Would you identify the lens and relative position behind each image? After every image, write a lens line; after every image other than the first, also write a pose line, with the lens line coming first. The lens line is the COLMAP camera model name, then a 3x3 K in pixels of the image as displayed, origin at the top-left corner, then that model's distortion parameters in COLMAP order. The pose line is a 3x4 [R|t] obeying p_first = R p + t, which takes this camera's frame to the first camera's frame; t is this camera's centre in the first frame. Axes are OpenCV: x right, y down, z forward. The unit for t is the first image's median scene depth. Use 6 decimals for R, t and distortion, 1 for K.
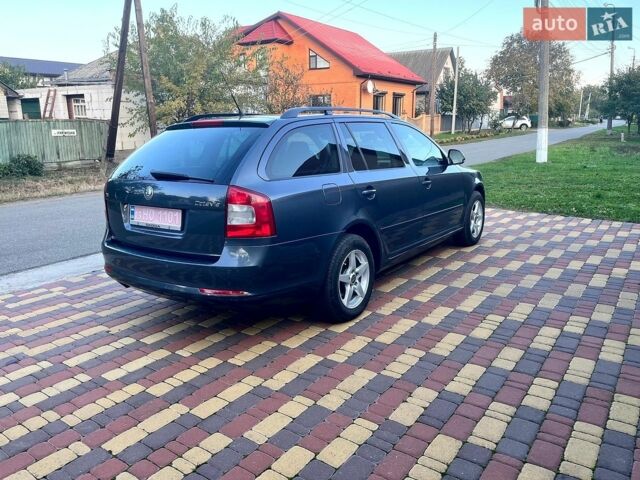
lens RADIAL K [[490.9, 0, 322.9], [0, 490.9, 241.1], [0, 0, 1]] dist [0.015160, 0.003695]
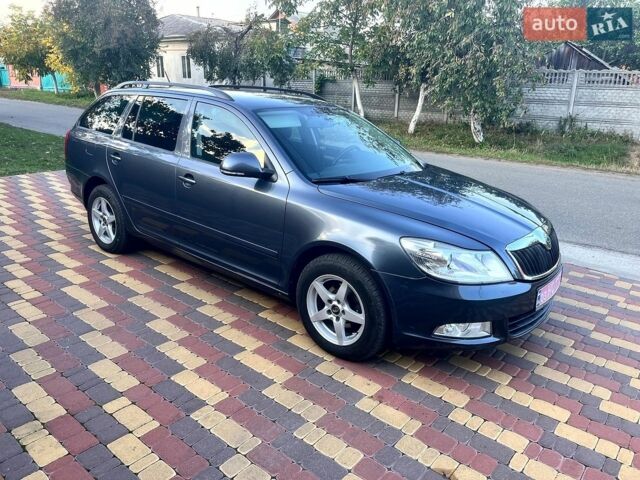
lens RADIAL K [[490.9, 0, 322.5], [0, 490.9, 238.3], [0, 0, 1]] dist [0.015160, 0.003695]
pose [[-0.073198, 0.319719, -0.944681, 1.109124], [-0.261596, 0.907901, 0.327540, -0.399138], [0.962398, 0.271100, 0.017181, 1.371028]]
